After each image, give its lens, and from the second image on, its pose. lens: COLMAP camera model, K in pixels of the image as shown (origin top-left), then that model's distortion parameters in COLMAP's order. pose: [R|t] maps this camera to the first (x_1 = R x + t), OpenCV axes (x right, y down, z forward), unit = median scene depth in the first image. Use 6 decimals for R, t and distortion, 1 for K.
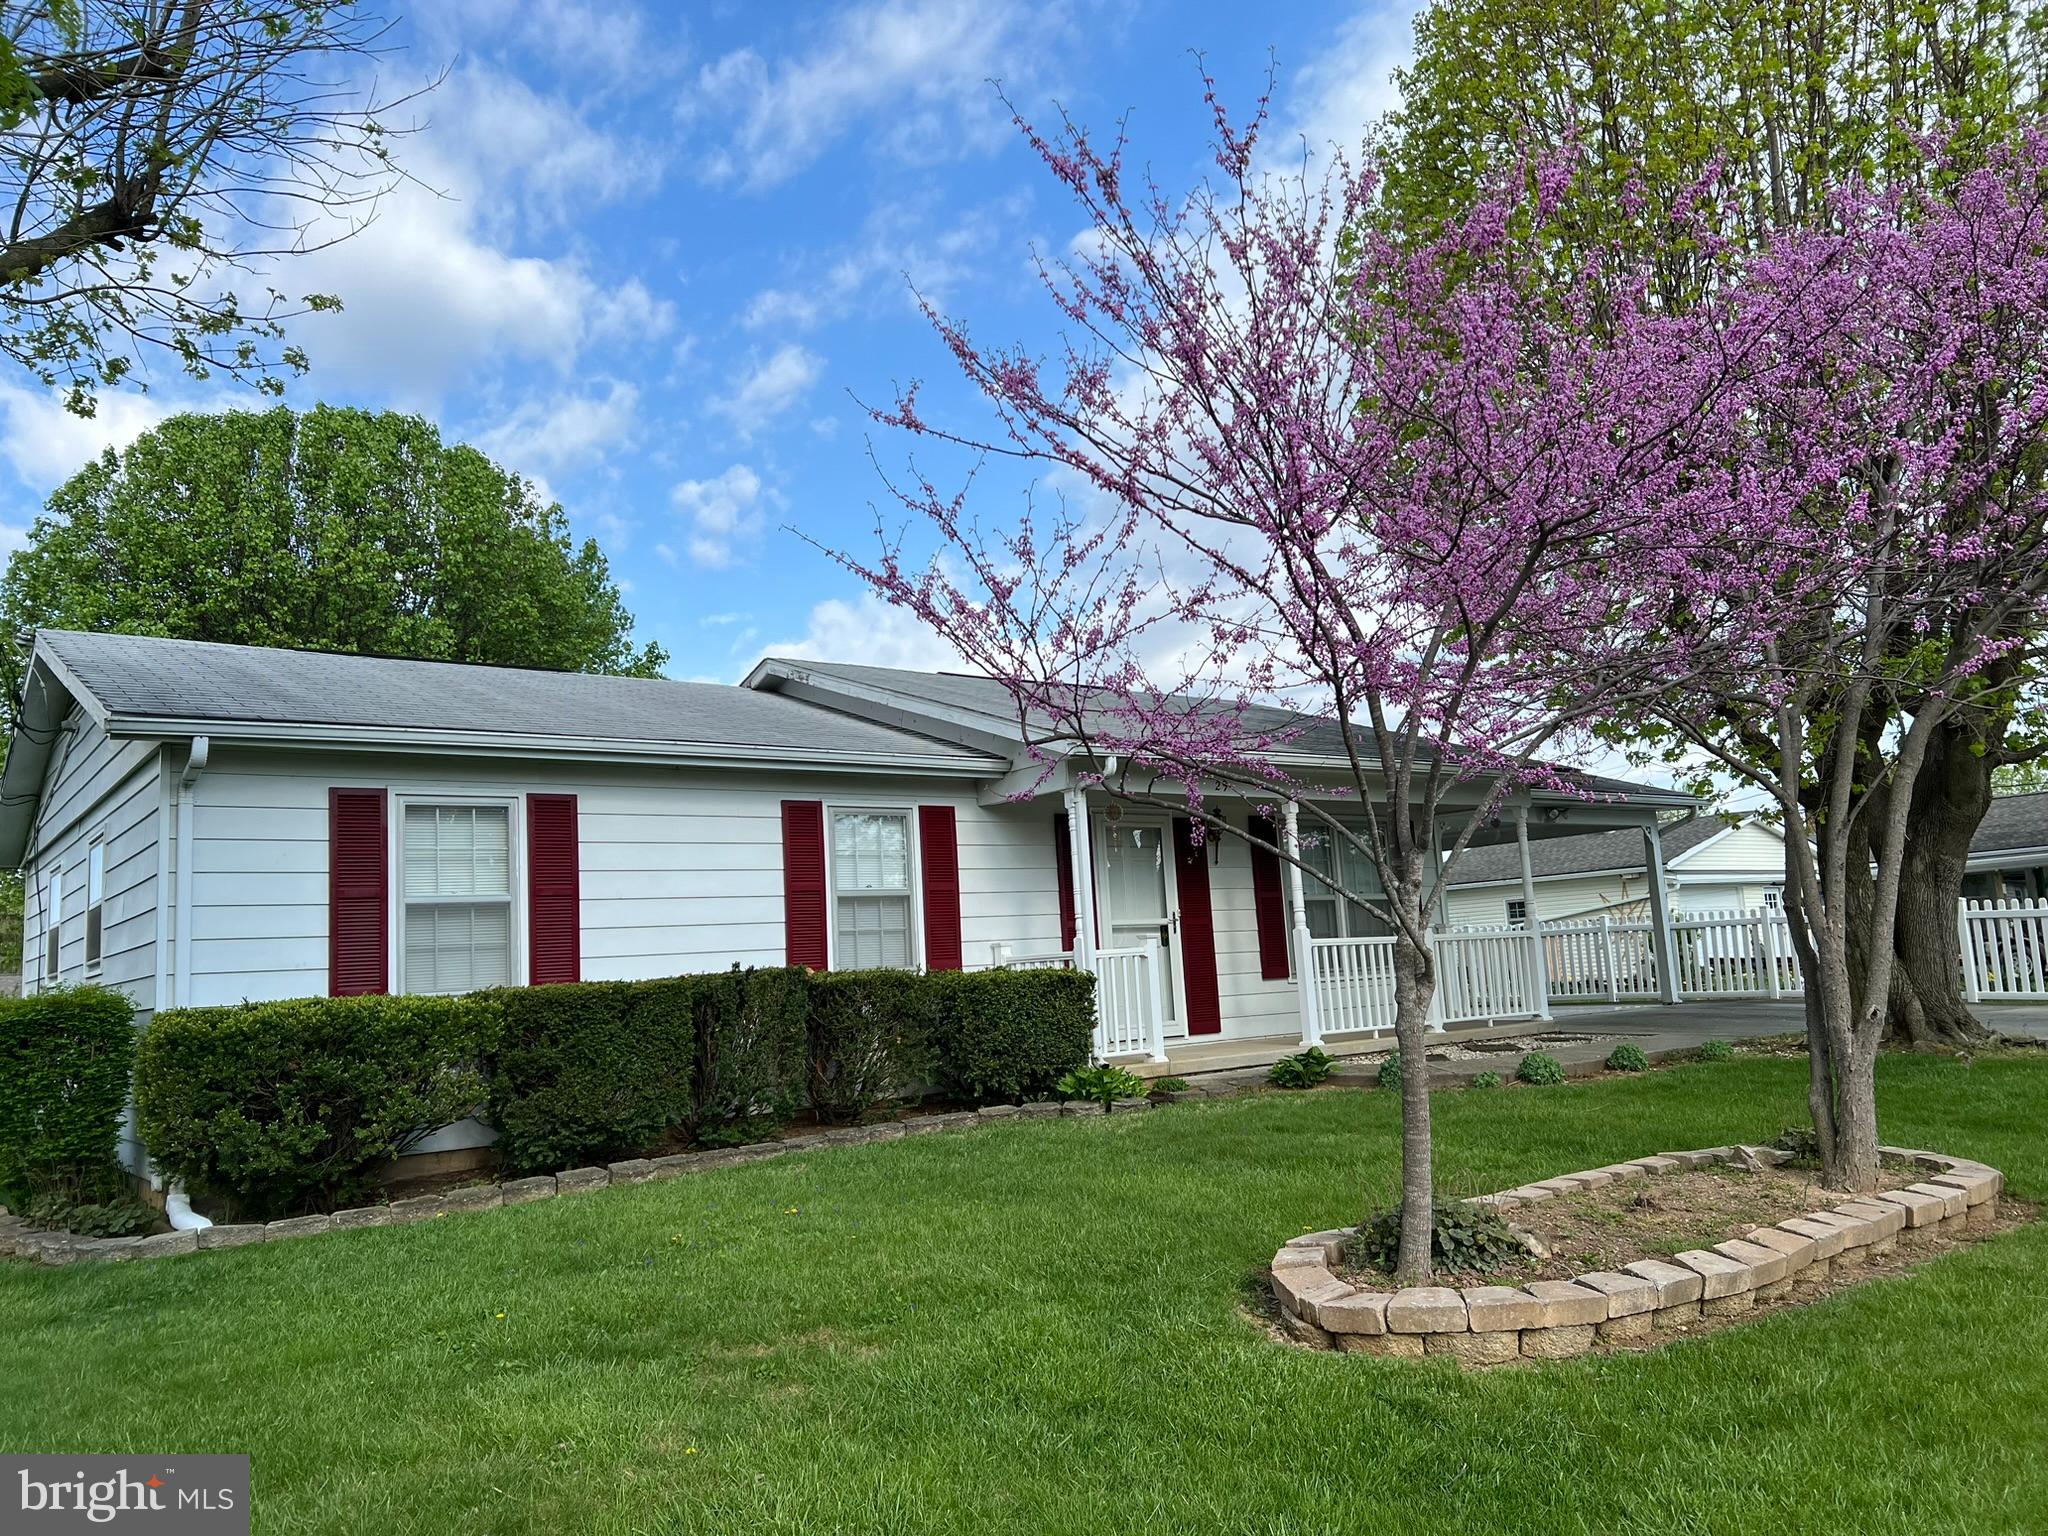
lens RADIAL K [[1519.0, 0, 1025.7], [0, 1519.0, 764.1], [0, 0, 1]] dist [0.004976, 0.000258]
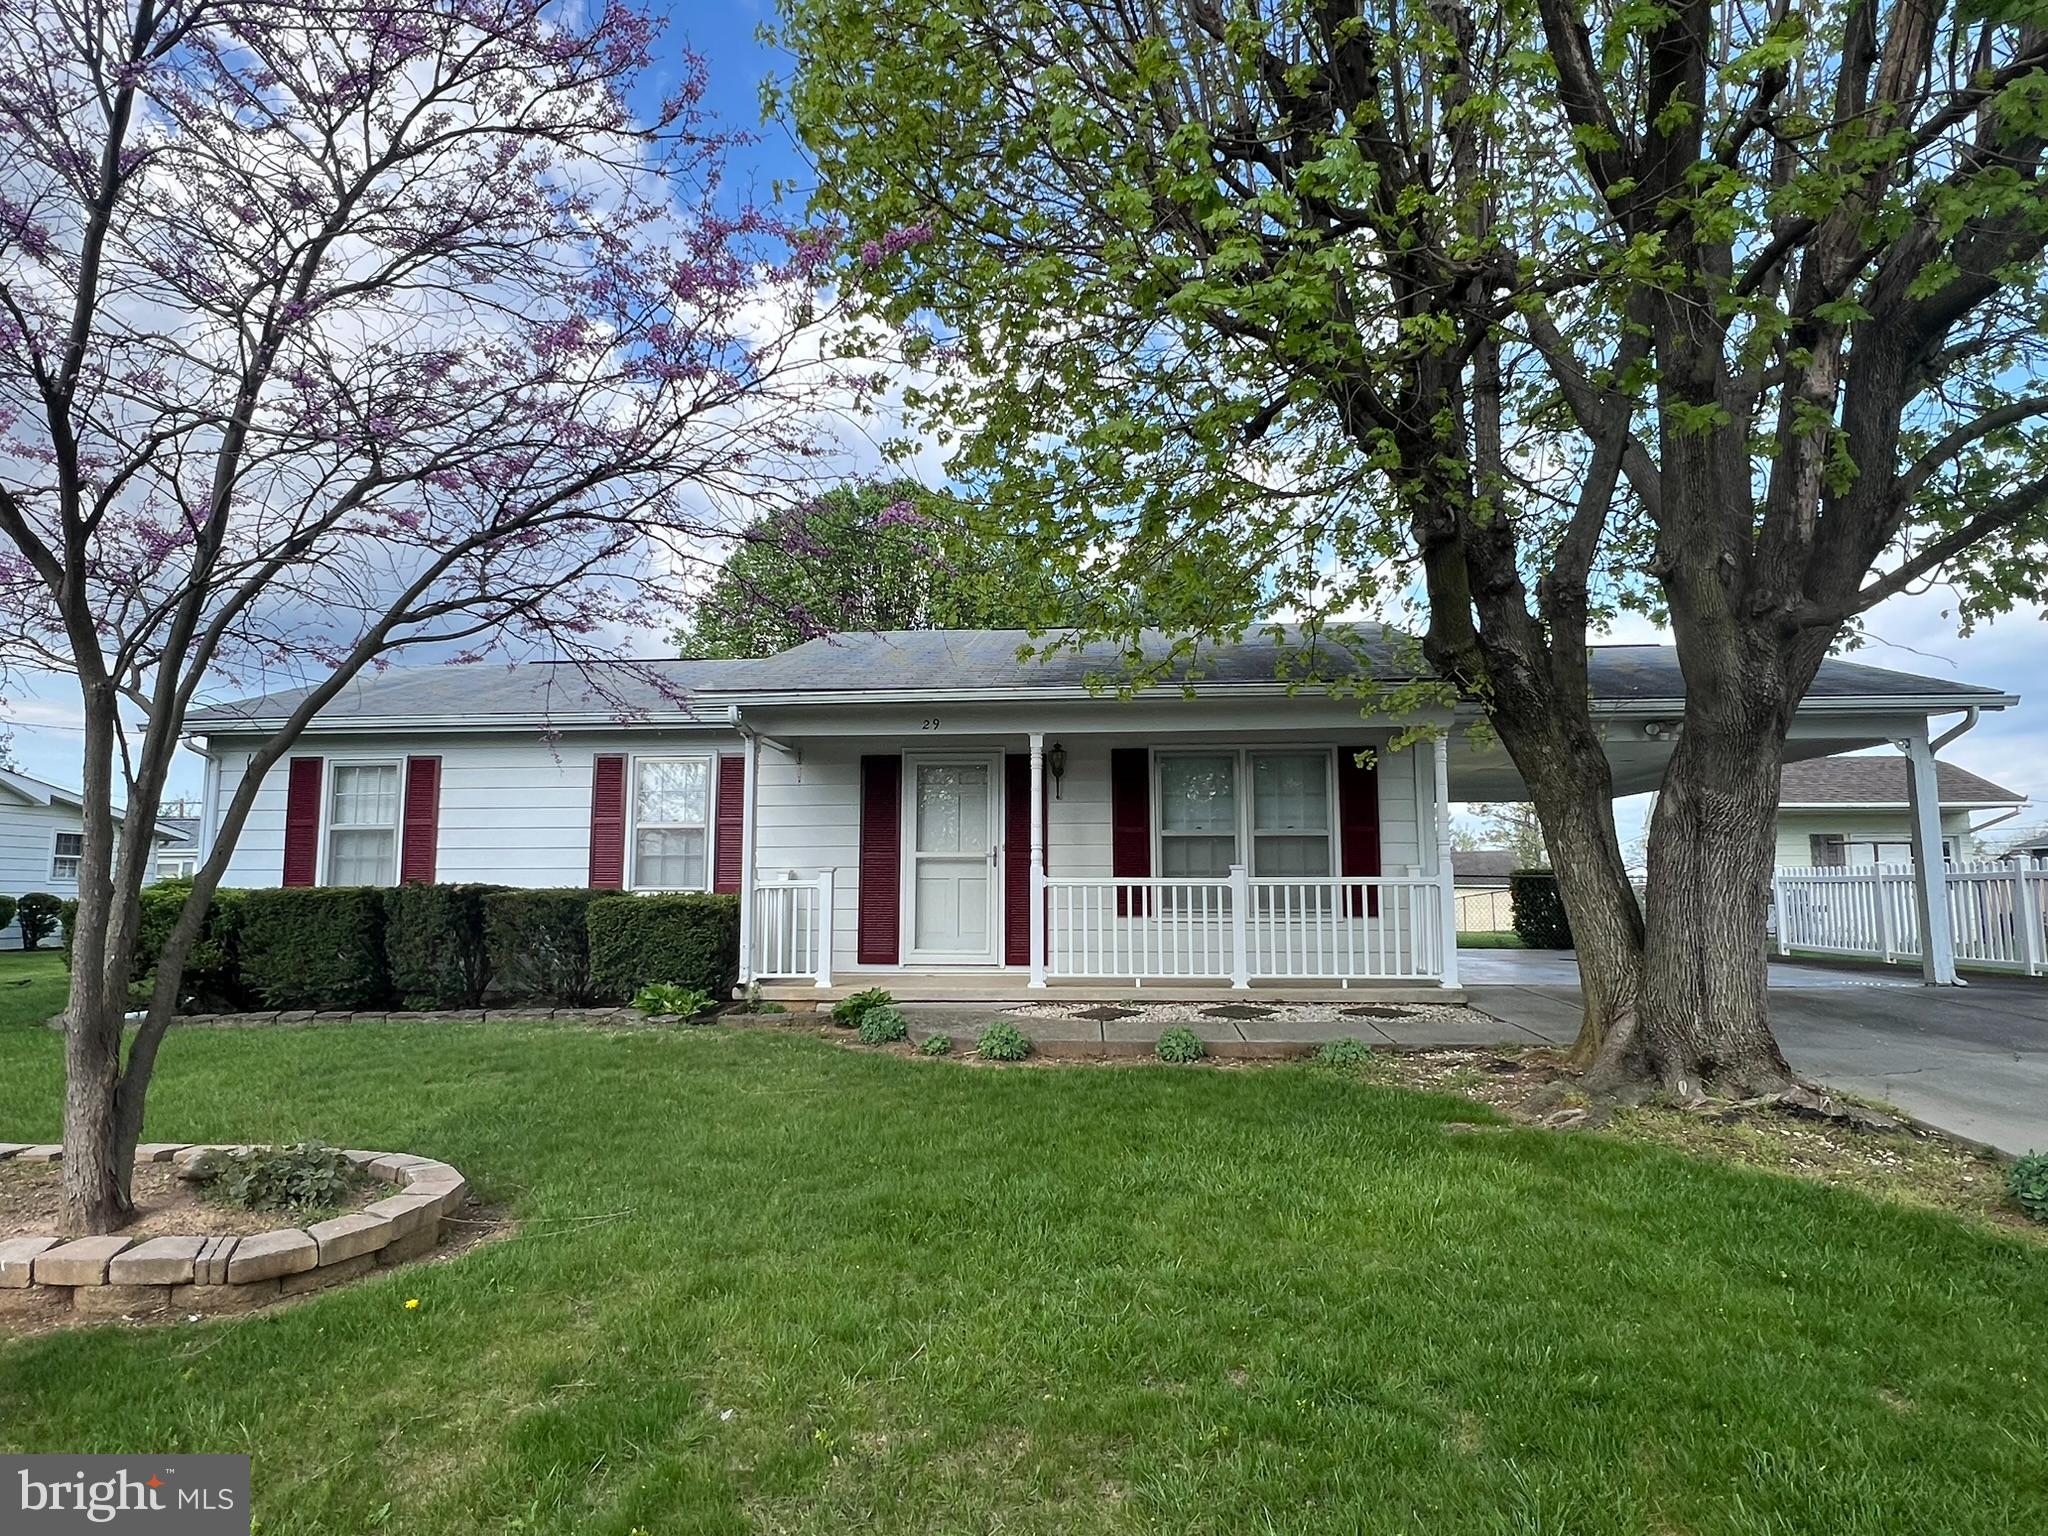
lens RADIAL K [[1127.6, 0, 1022.9], [0, 1127.6, 768.1], [0, 0, 1]] dist [0.003919, 0.000377]
pose [[0.719023, -0.023648, -0.694584, 0.798377], [0.054958, 0.998226, 0.022906, 0.033889], [0.692810, -0.054643, 0.719047, 0.563267]]
